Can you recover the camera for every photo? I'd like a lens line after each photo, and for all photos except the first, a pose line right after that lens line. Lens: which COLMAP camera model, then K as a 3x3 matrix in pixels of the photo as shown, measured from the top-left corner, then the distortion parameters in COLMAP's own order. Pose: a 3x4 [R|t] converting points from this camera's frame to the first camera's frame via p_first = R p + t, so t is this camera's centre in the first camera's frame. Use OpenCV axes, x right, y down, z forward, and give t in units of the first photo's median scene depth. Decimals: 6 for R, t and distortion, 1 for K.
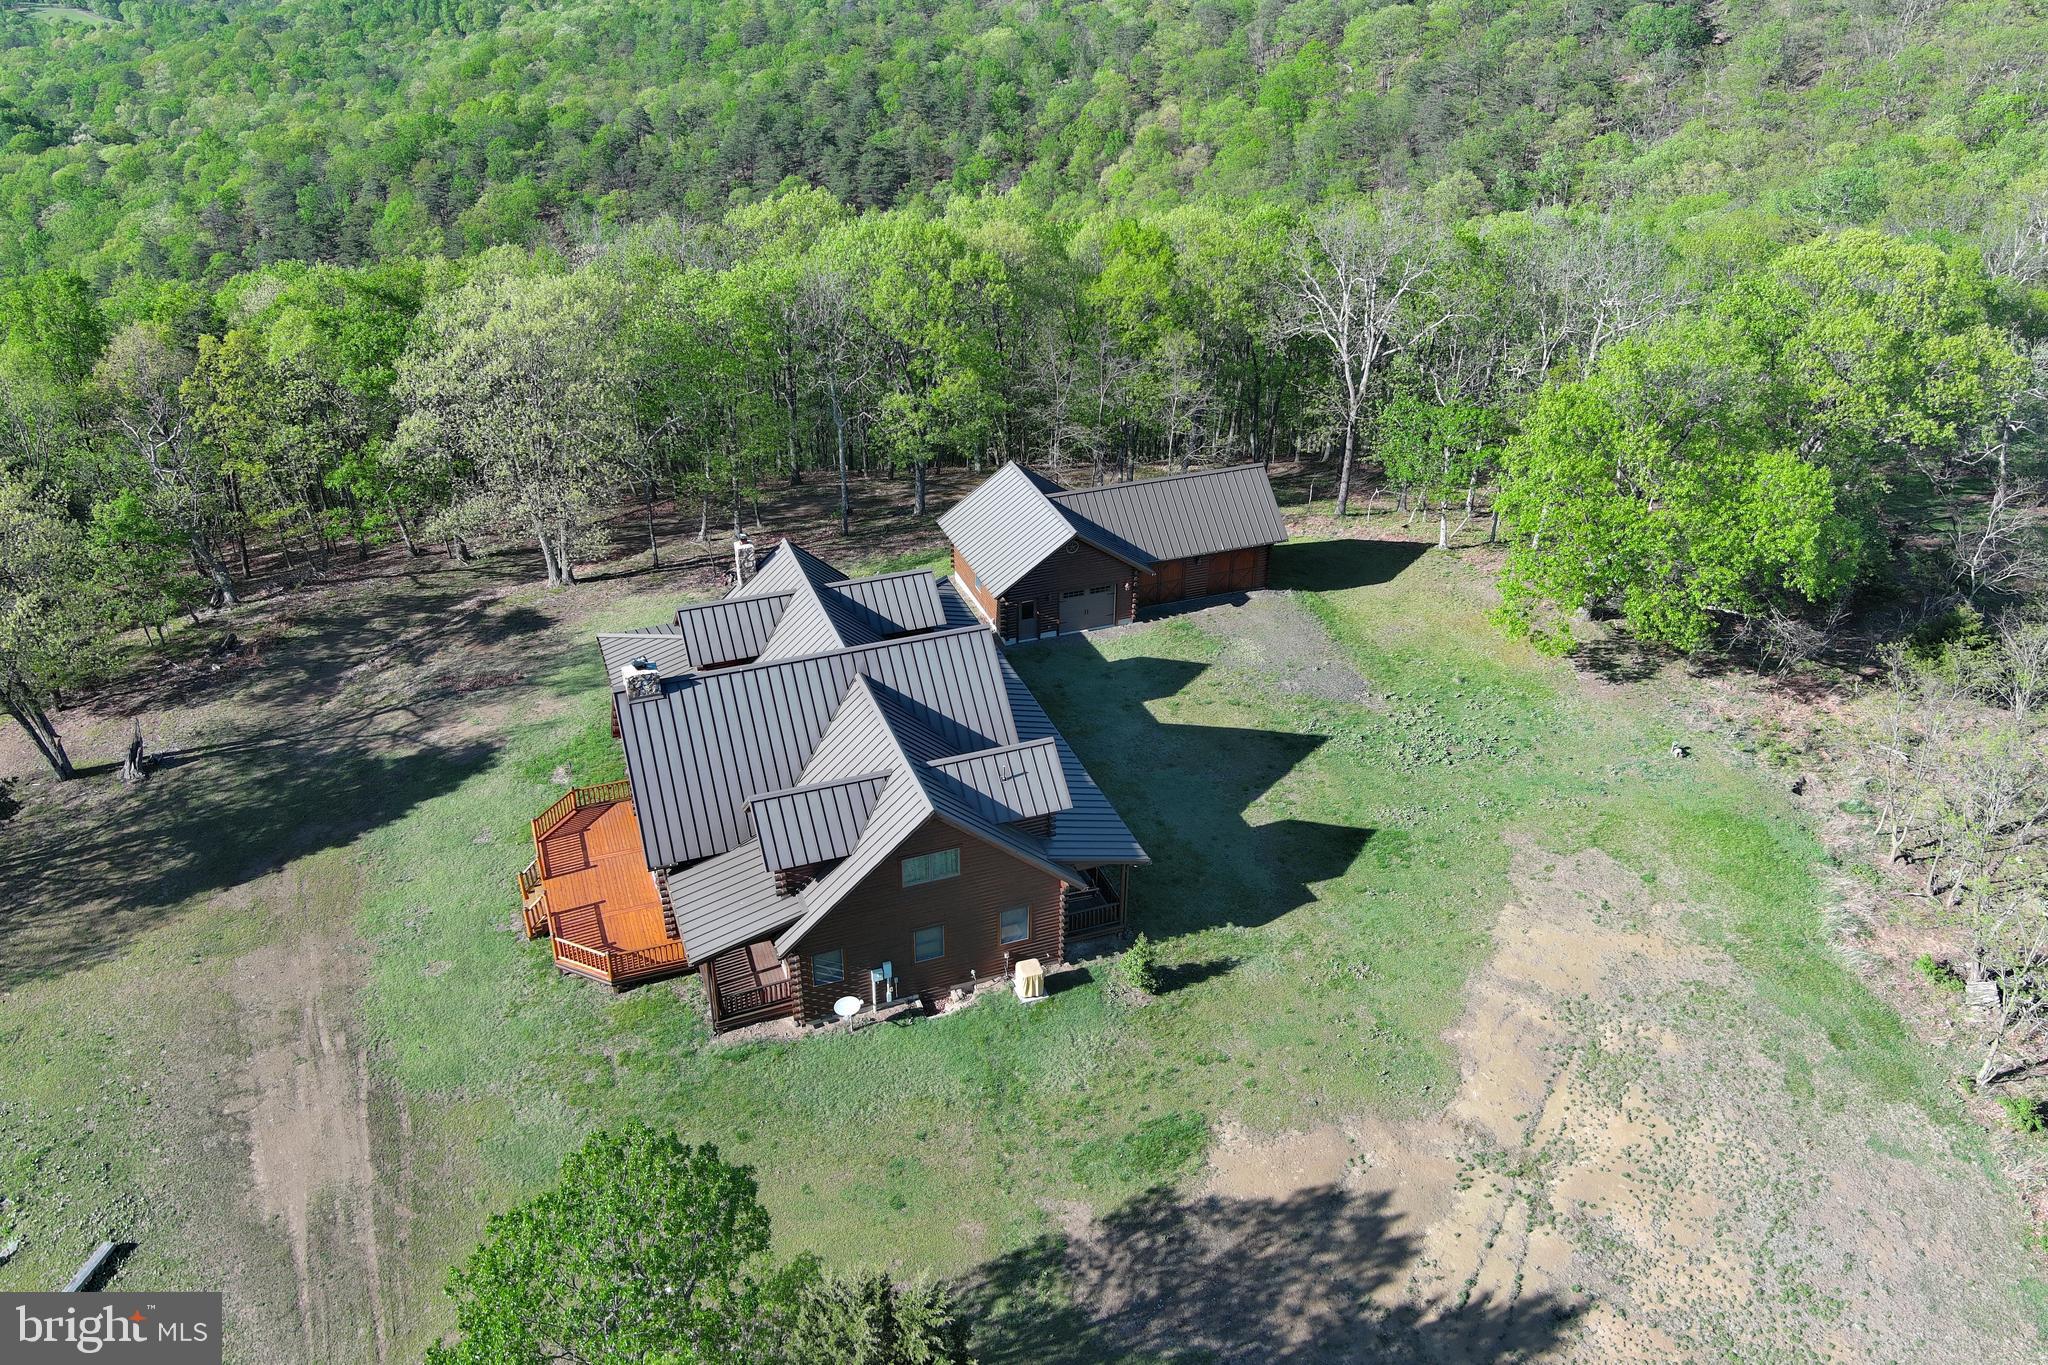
lens RADIAL K [[1583.3, 0, 1021.2], [0, 1583.3, 694.1], [0, 0, 1]] dist [0.033467, -0.040152]
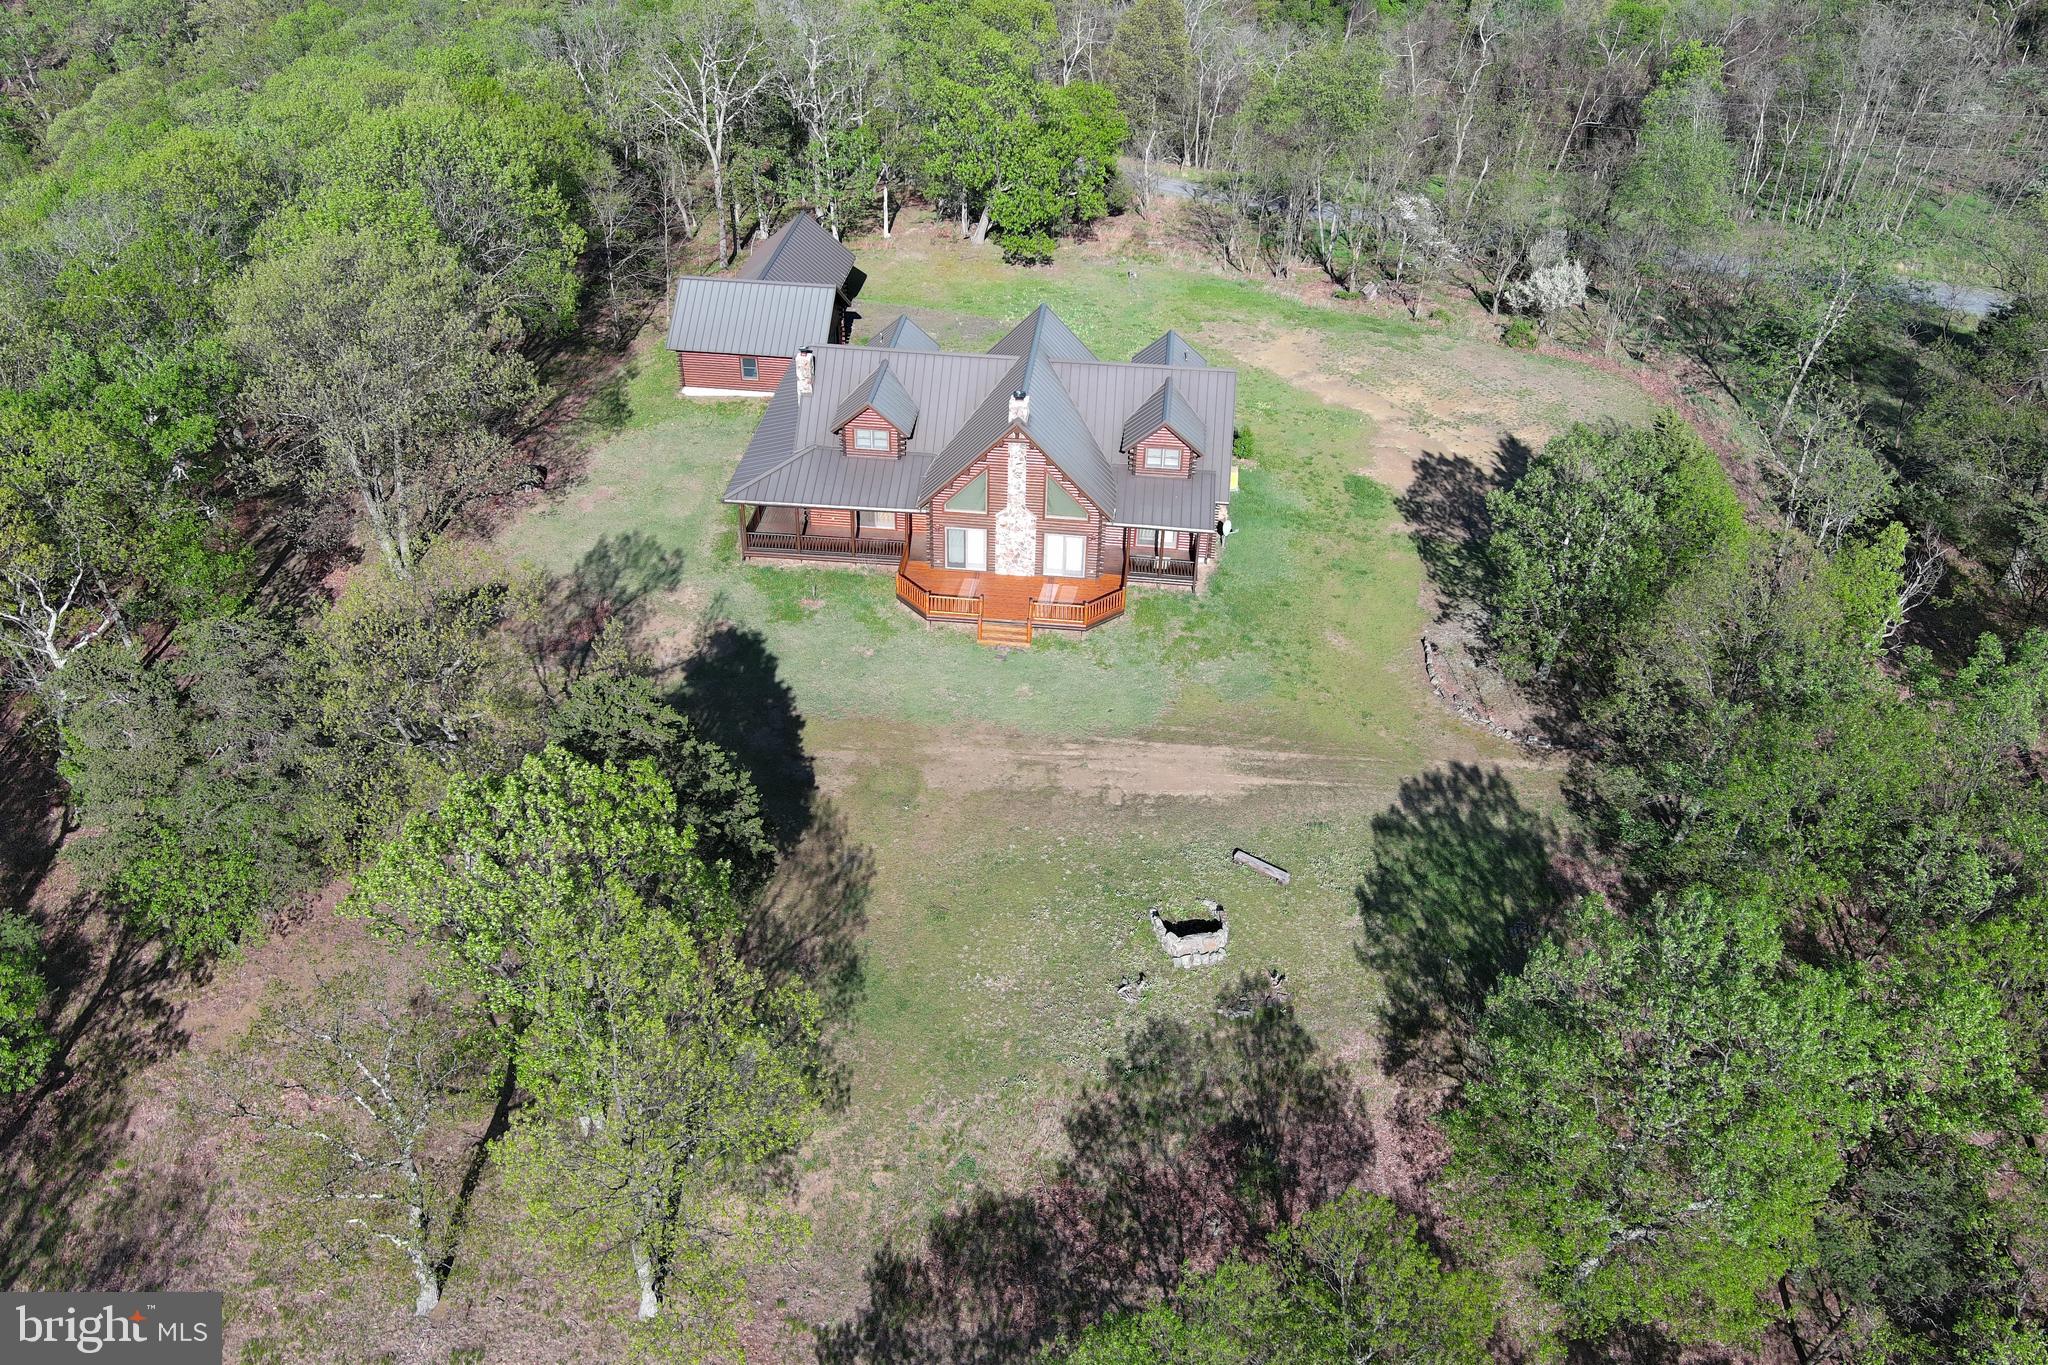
lens RADIAL K [[1583.3, 0, 1021.2], [0, 1583.3, 694.1], [0, 0, 1]] dist [0.033467, -0.040152]
pose [[0.435816, -0.522986, 0.732496, -1.068568], [0.449203, 0.831632, 0.326503, -0.193780], [-0.779924, 0.186744, 0.597366, 0.223336]]
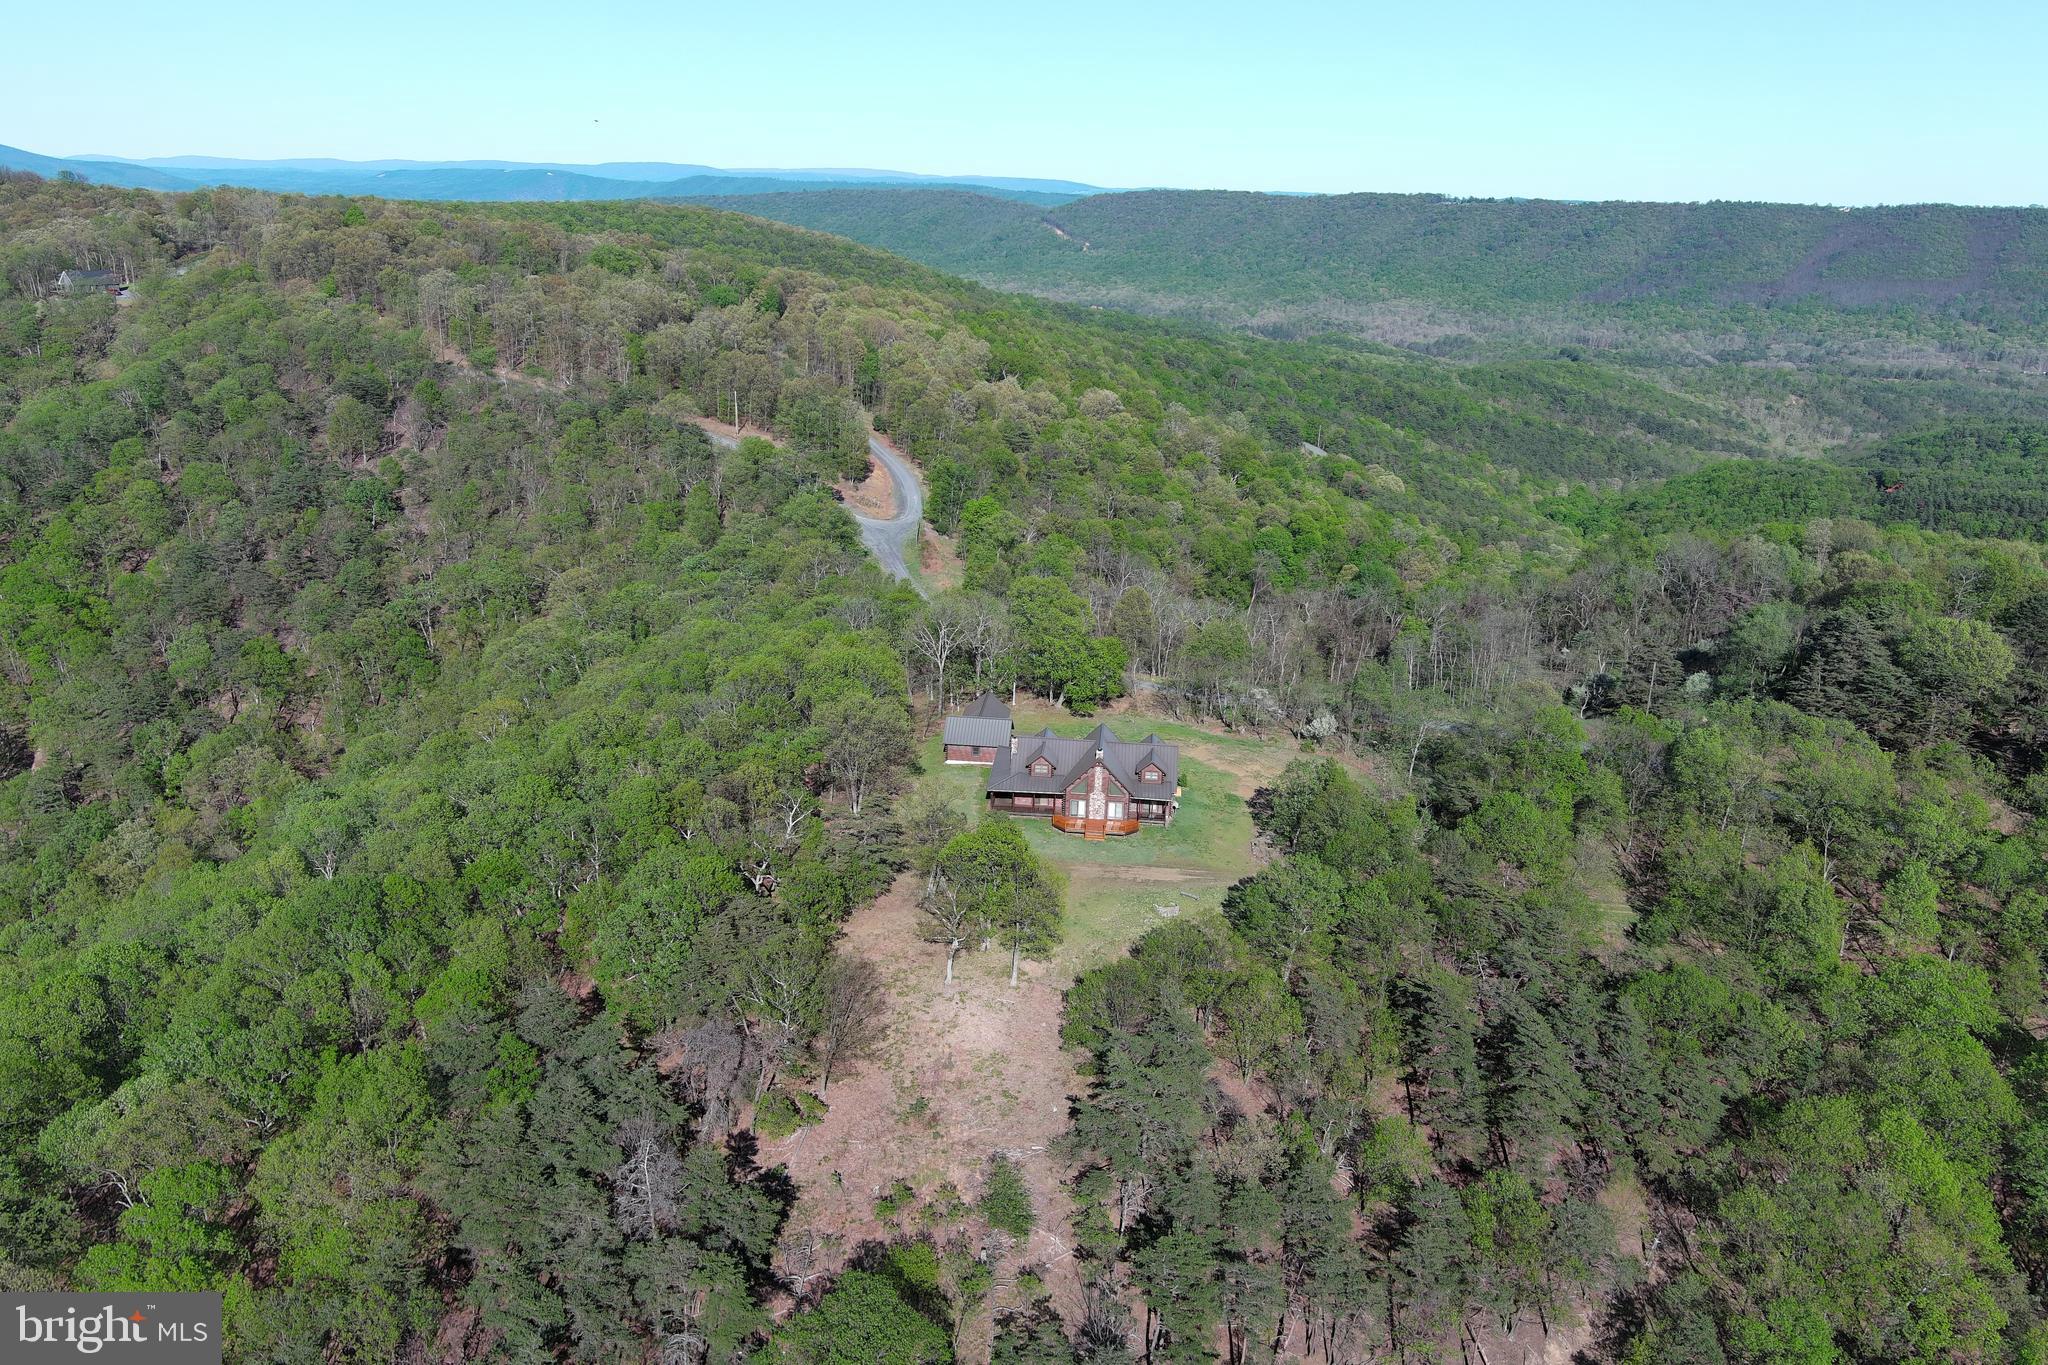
lens RADIAL K [[1567.0, 0, 1024.7], [0, 1567.0, 704.7], [0, 0, 1]] dist [0.043166, -0.004756]
pose [[0.418943, -0.274585, 0.865499, -2.730693], [0.440271, 0.895065, 0.070853, -0.355303], [-0.794134, 0.351371, 0.495874, -0.535687]]
